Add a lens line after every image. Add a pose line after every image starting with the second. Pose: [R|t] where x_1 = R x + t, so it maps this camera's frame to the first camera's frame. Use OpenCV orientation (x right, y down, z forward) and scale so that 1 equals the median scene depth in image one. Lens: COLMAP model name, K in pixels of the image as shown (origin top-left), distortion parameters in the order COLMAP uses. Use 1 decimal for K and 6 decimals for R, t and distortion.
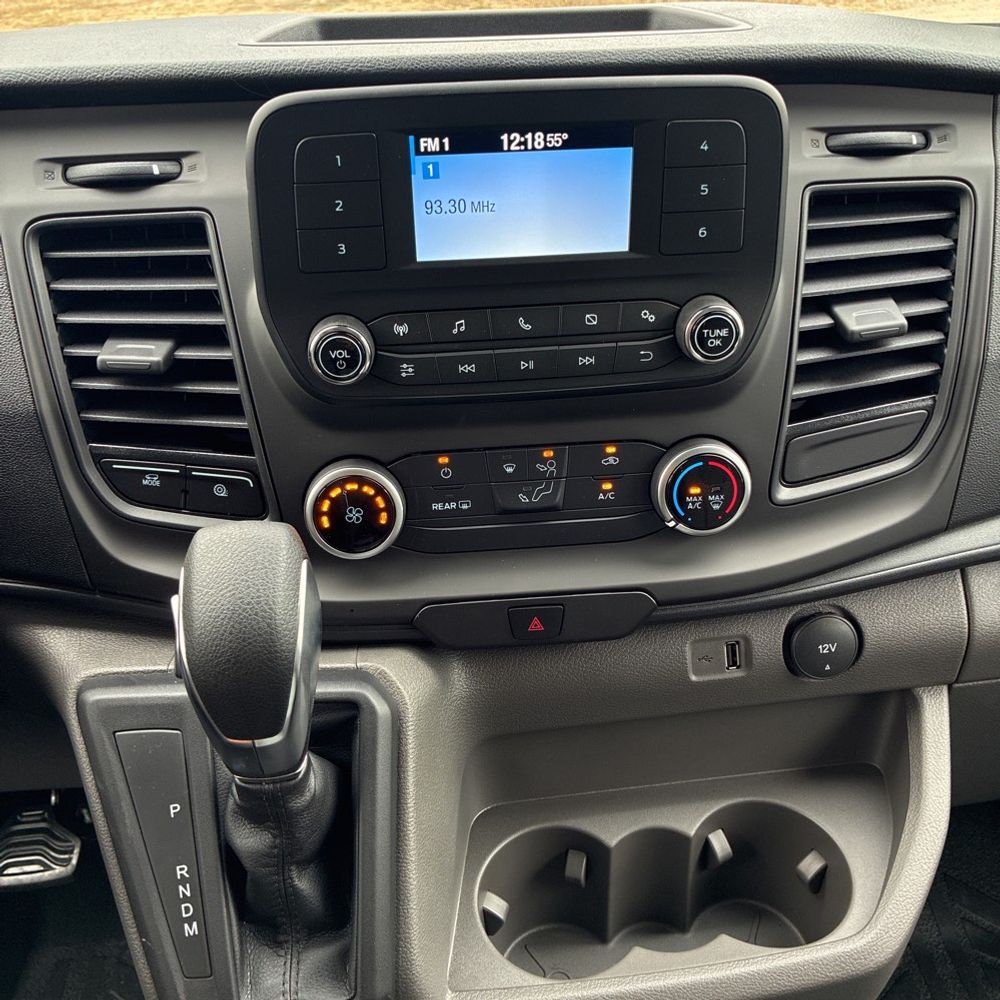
lens RADIAL K [[1011.1, 0, 496.0], [0, 1011.1, 501.0], [0, 0, 1]] dist [0.040560, -0.076970]
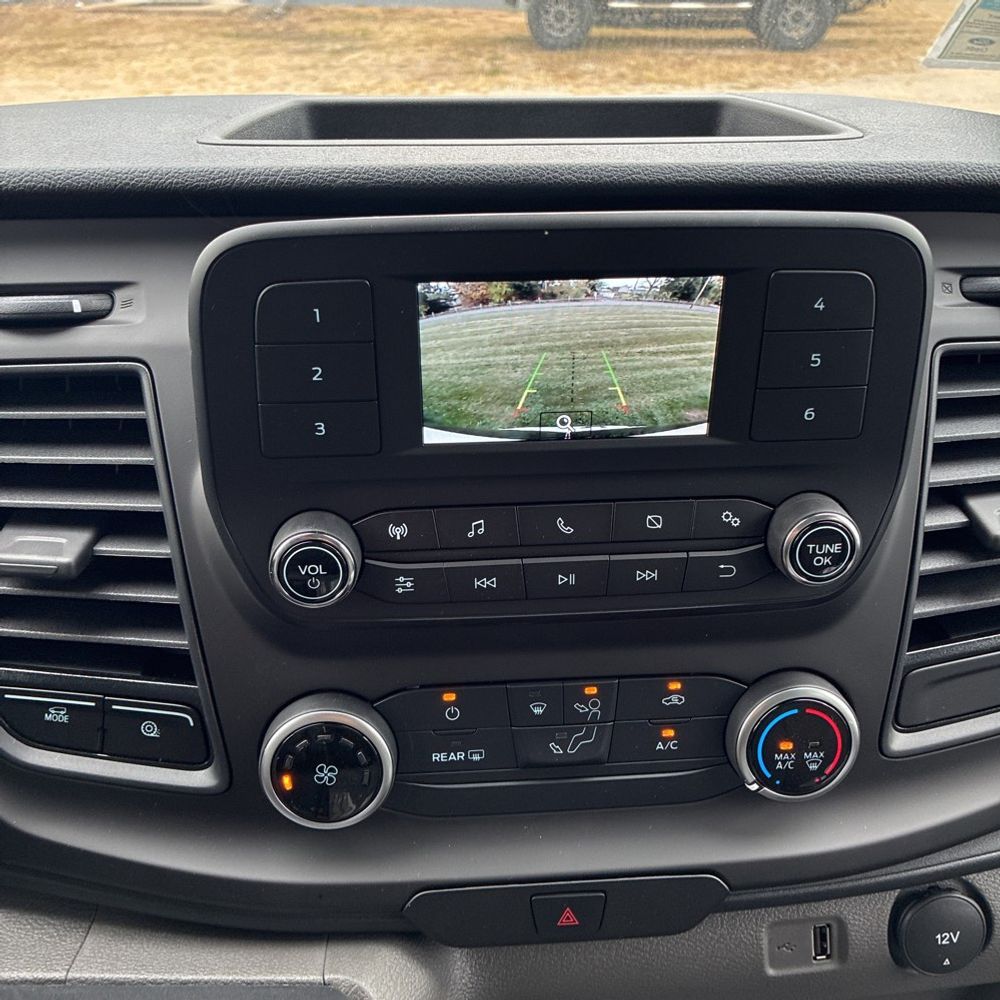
lens RADIAL K [[1011.1, 0, 496.0], [0, 1011.1, 501.0], [0, 0, 1]] dist [0.040560, -0.076970]
pose [[0.999675, 0.025475, 0.000818, -0.022146], [-0.025422, 0.998876, -0.040010, -0.155716], [-0.001836, 0.039976, 0.999199, 0.248498]]
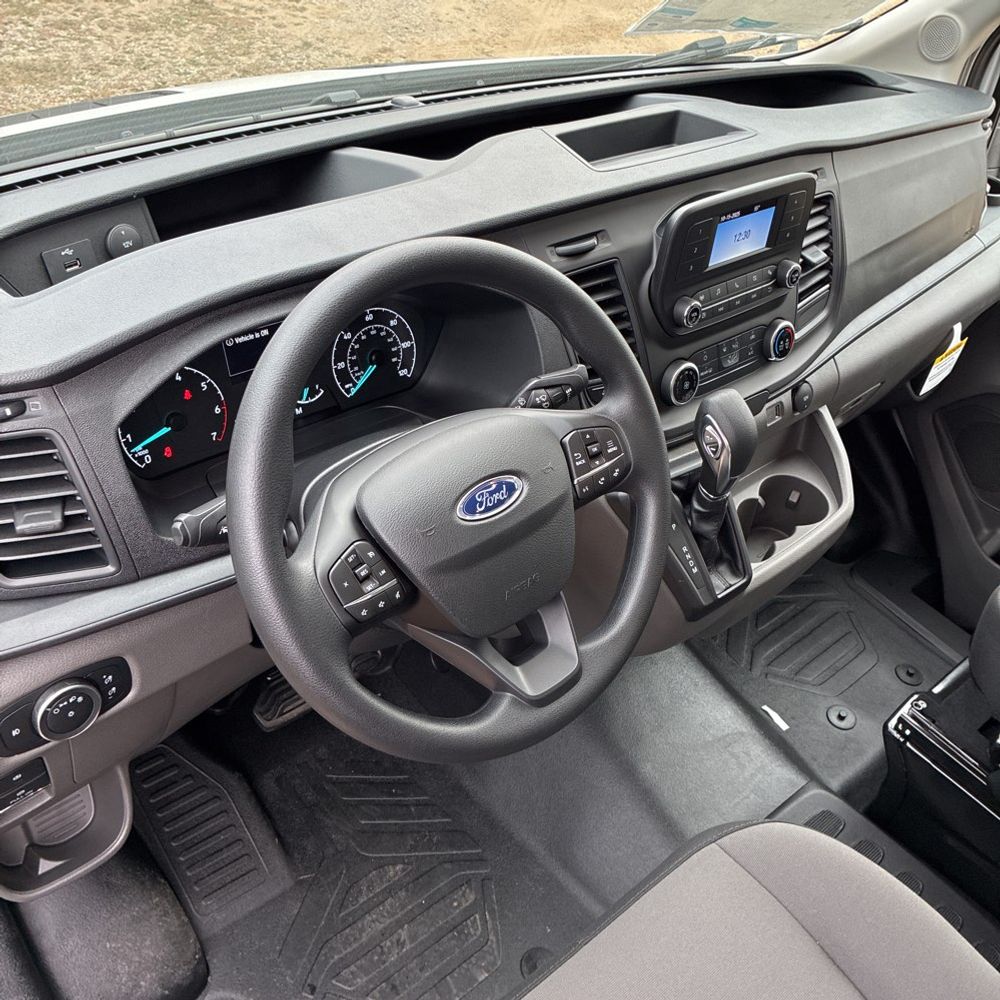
lens RADIAL K [[1011.1, 0, 496.0], [0, 1011.1, 501.0], [0, 0, 1]] dist [0.040560, -0.076970]
pose [[0.814071, -0.284102, 0.506531, -1.647954], [0.206928, 0.956830, 0.204101, -0.276930], [-0.542650, -0.061337, 0.837716, -0.637569]]
